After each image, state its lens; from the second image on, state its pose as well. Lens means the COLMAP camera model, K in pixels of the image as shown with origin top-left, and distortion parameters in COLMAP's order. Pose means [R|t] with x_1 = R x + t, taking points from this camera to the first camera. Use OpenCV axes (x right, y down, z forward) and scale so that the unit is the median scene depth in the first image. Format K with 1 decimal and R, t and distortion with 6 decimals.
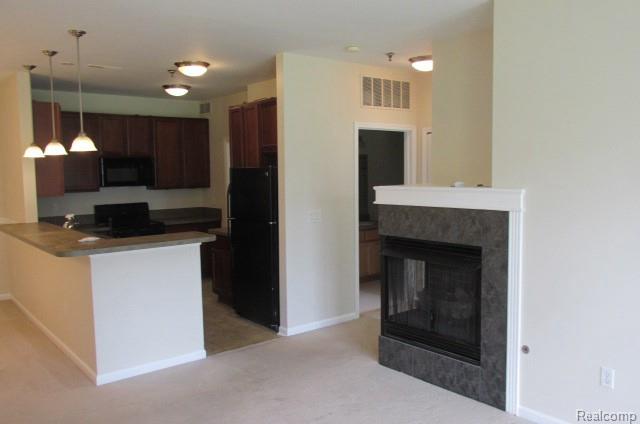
lens RADIAL K [[534.8, 0, 320.0], [0, 534.8, 212.0], [0, 0, 1]] dist [-0.006268, -0.002390]
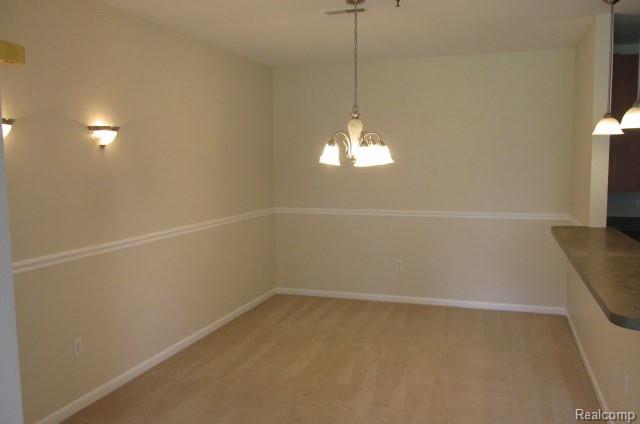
lens RADIAL K [[534.8, 0, 320.0], [0, 534.8, 212.0], [0, 0, 1]] dist [-0.006268, -0.002390]
pose [[0.554027, 0.087263, -0.827913, -0.155824], [-0.058699, 0.996111, 0.065711, -0.025992], [0.830427, 0.012192, 0.556994, 0.293921]]
